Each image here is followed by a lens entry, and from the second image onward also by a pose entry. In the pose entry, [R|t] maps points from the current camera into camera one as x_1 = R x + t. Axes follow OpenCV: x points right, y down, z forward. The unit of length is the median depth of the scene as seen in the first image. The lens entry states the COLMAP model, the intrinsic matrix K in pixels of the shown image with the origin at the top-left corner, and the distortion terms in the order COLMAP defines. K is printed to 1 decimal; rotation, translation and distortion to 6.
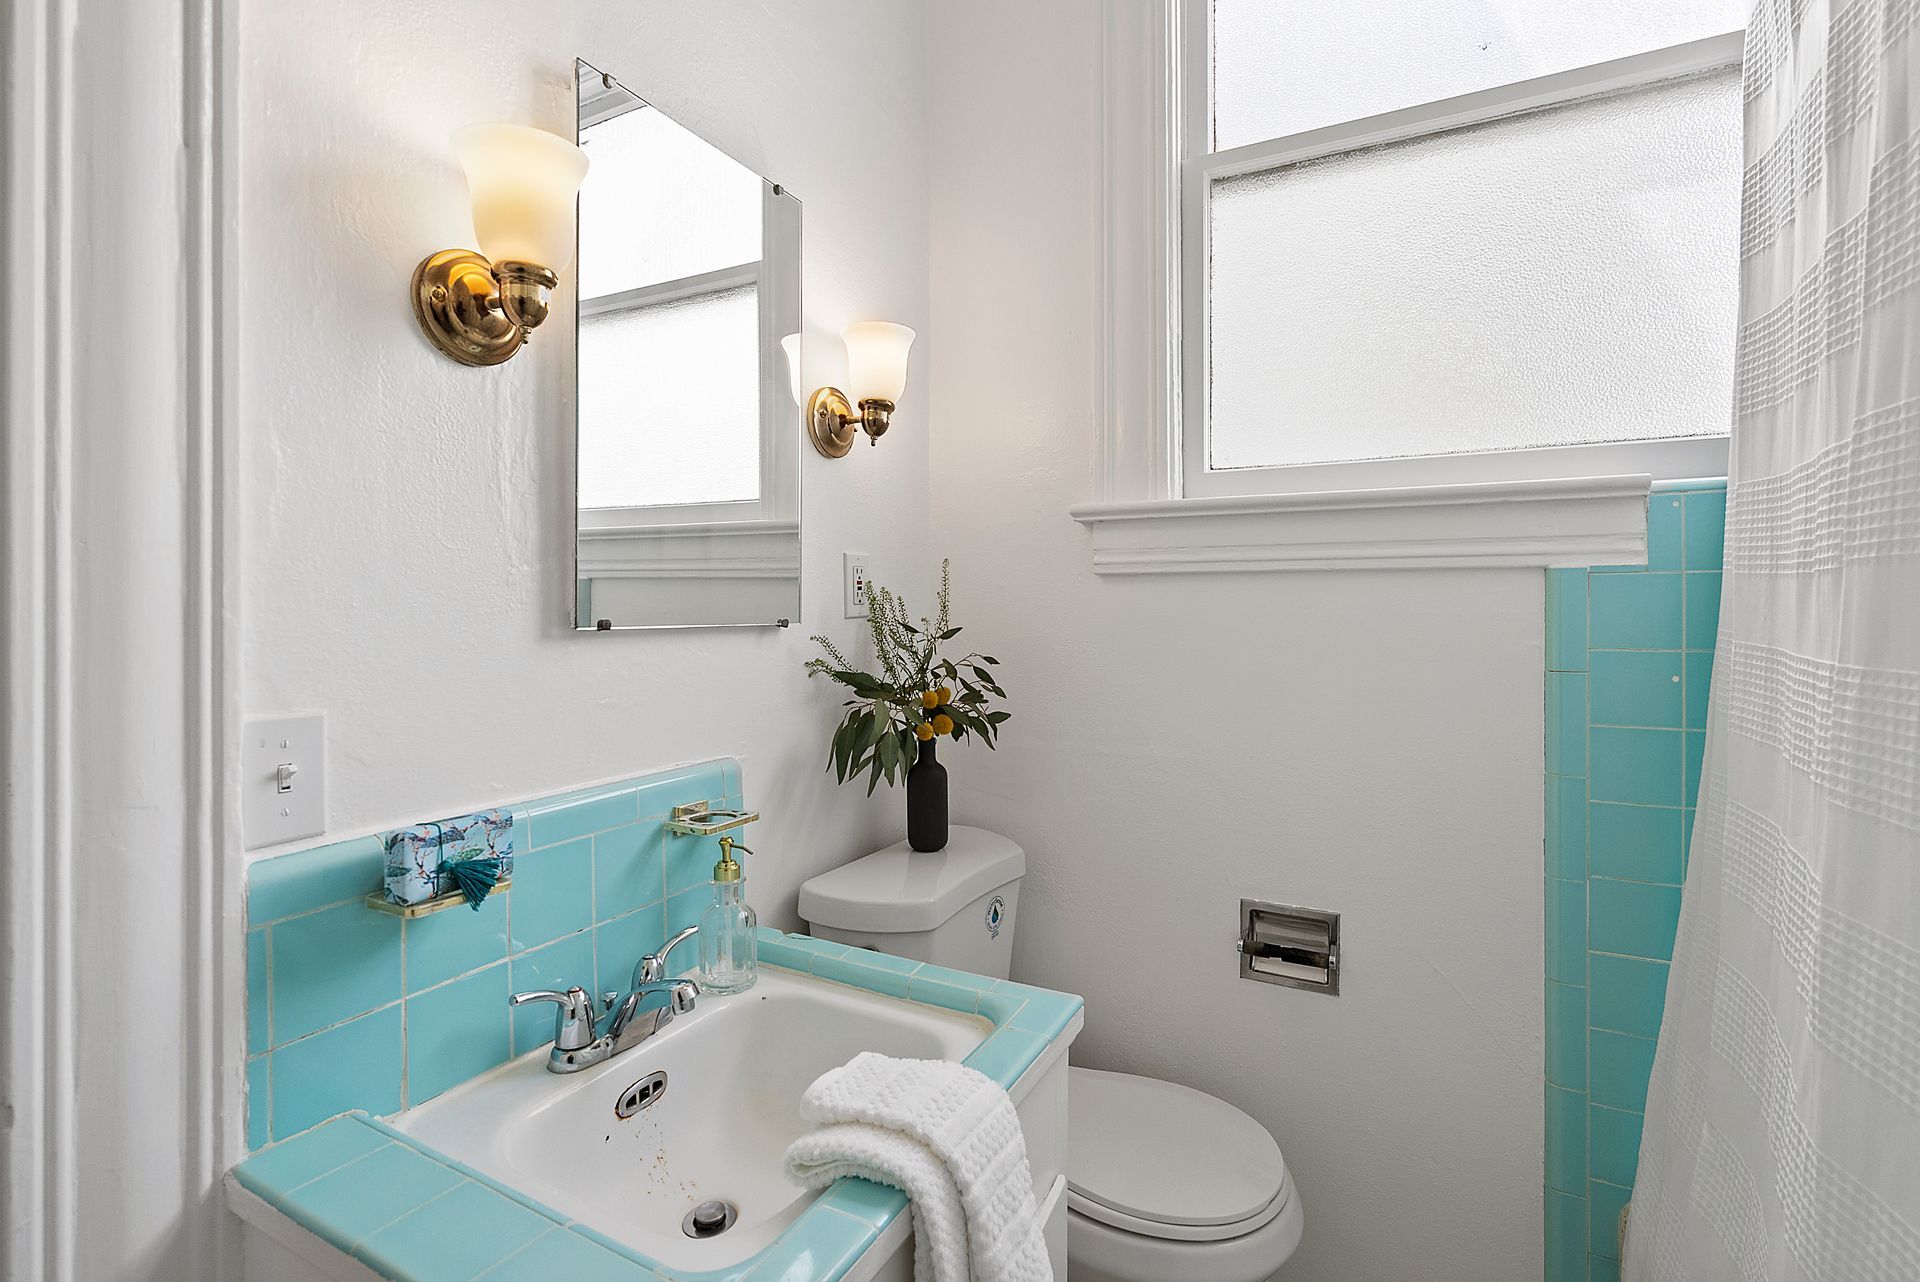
lens RADIAL K [[882.3, 0, 961.0], [0, 882.3, 612.0], [0, 0, 1]] dist [-0.007554, -0.000499]
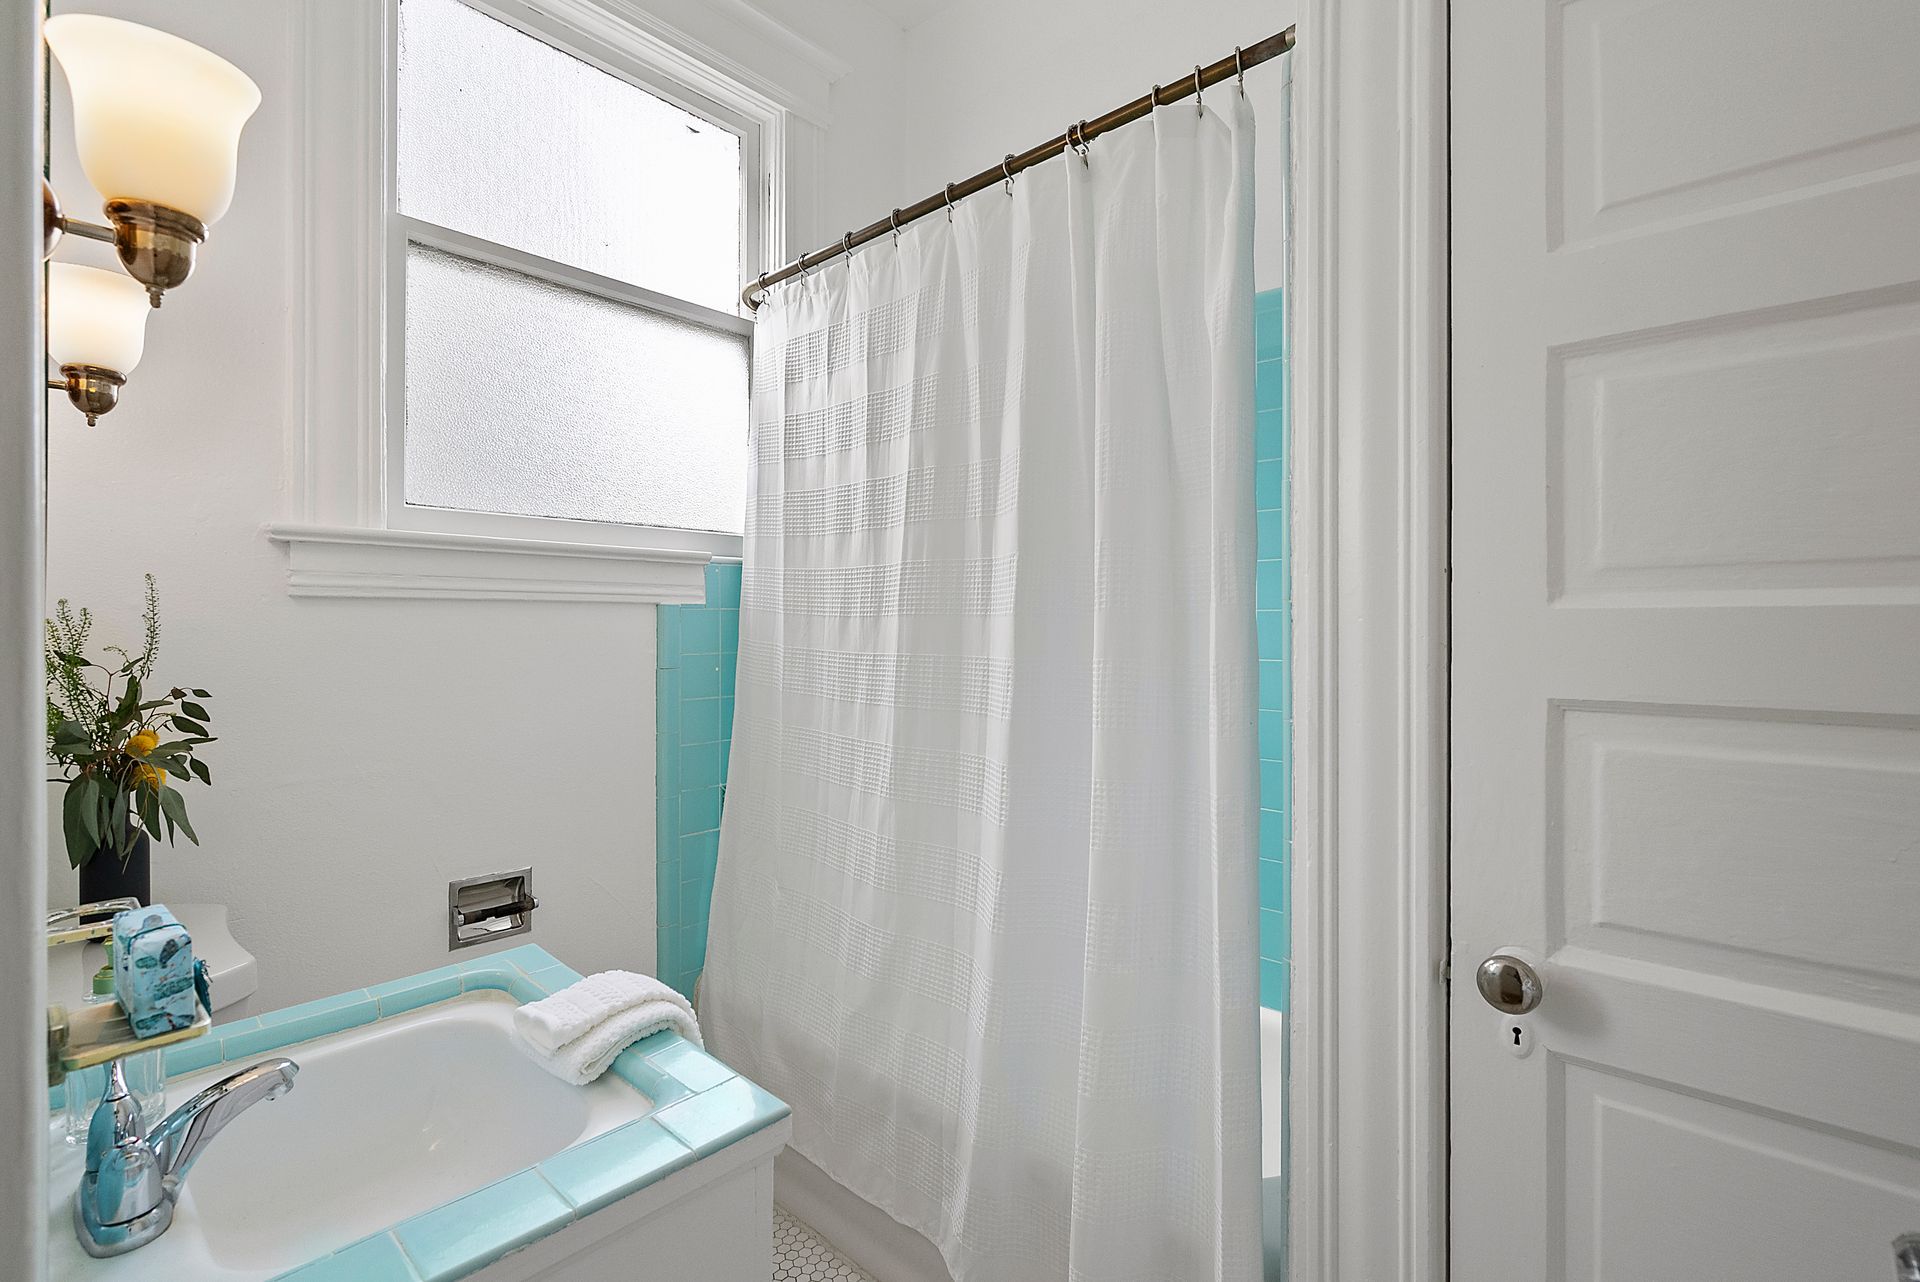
lens RADIAL K [[882.3, 0, 961.5], [0, 882.3, 628.2], [0, 0, 1]] dist [-0.007554, -0.000499]
pose [[0.245689, -0.006965, 0.969324, -0.657957], [0.001662, 0.999976, 0.006764, -0.014848], [-0.969347, -0.000051, 0.245694, 0.070680]]
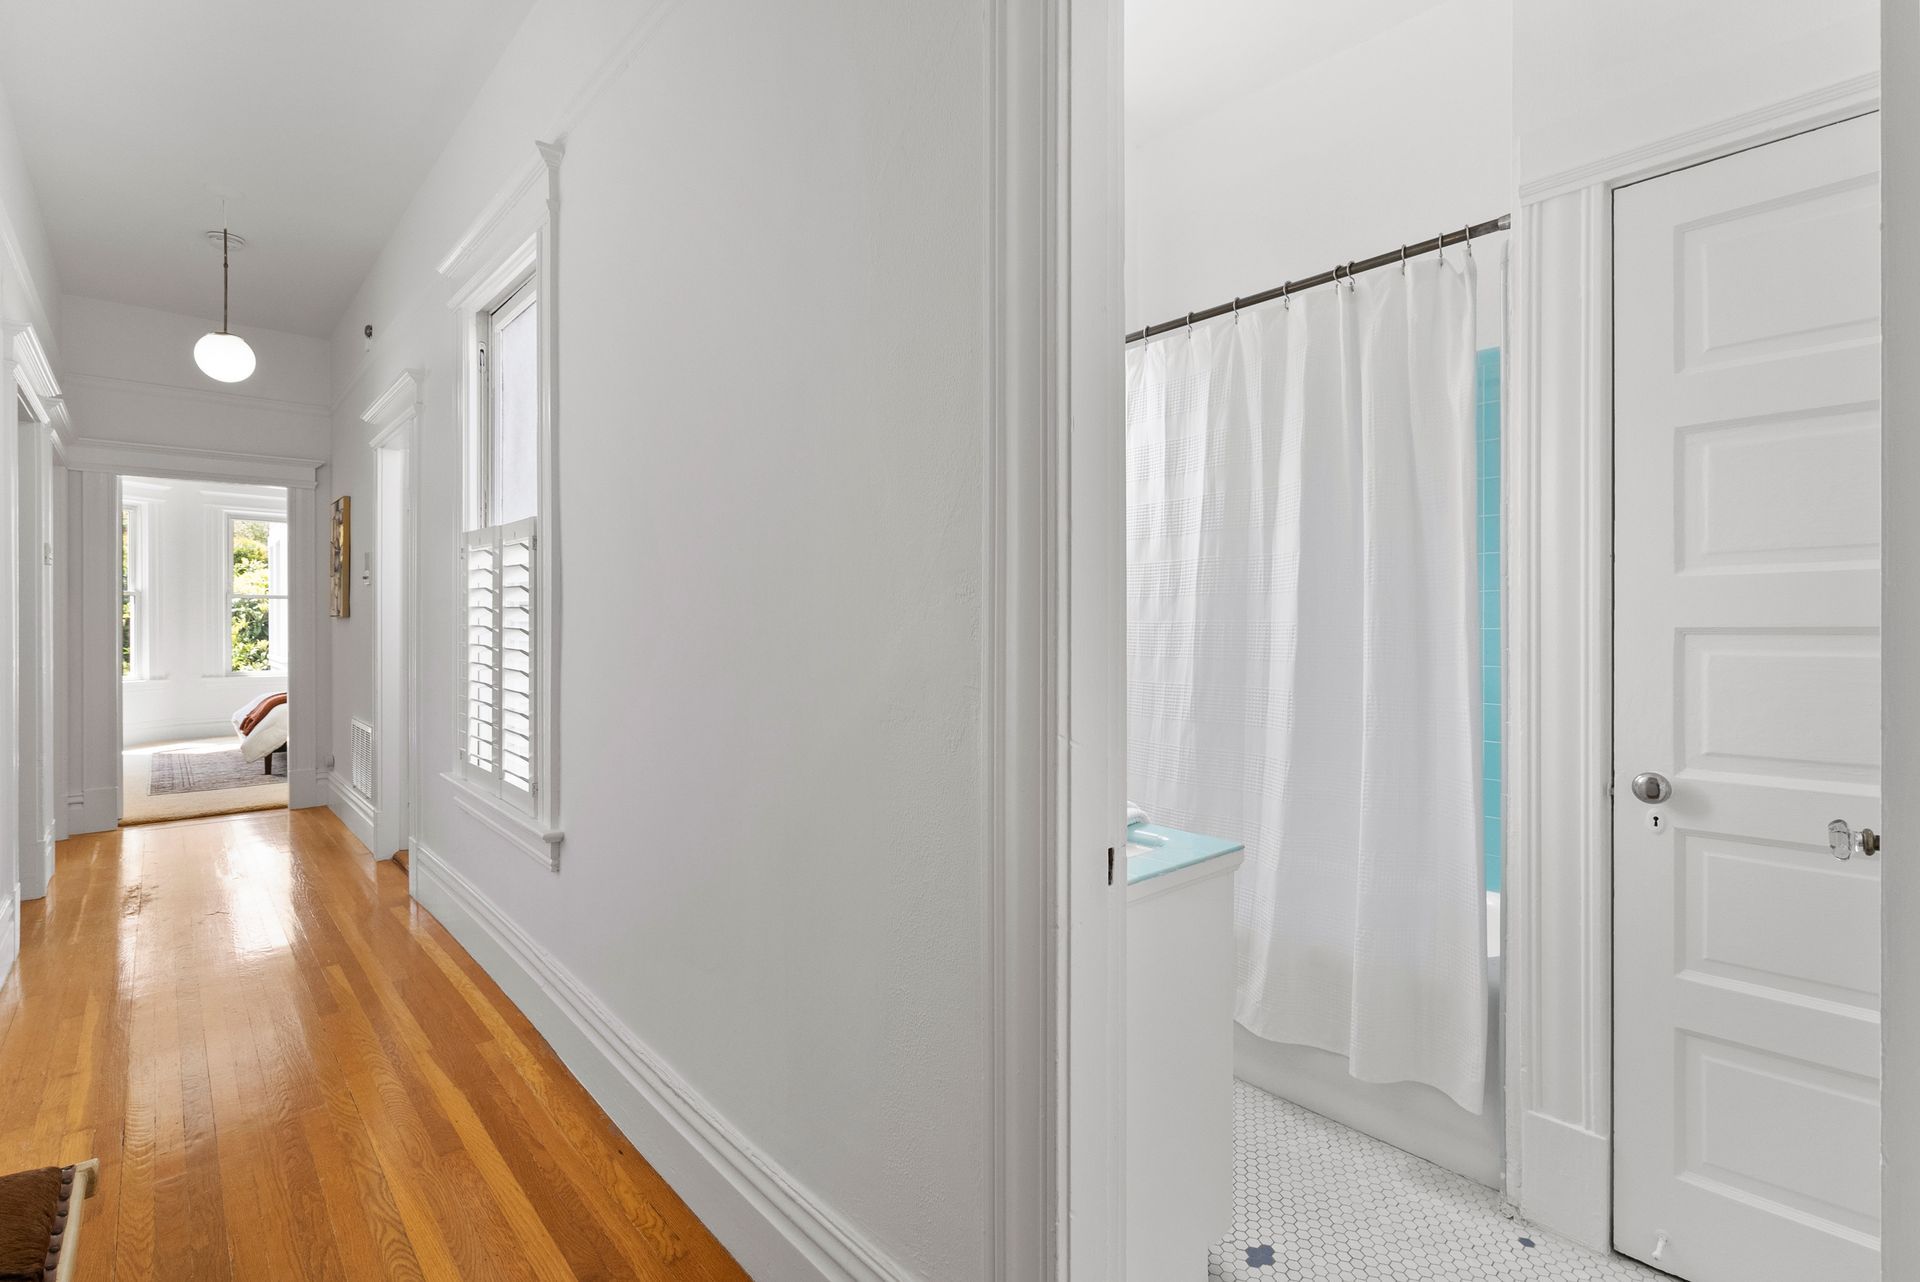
lens RADIAL K [[882.3, 0, 952.4], [0, 882.3, 636.3], [0, 0, 1]] dist [-0.007554, -0.000499]
pose [[0.352047, -0.014644, 0.935868, -1.465692], [0.006629, 0.999892, 0.013153, 0.042646], [-0.935959, 0.001574, 0.352106, 0.335084]]
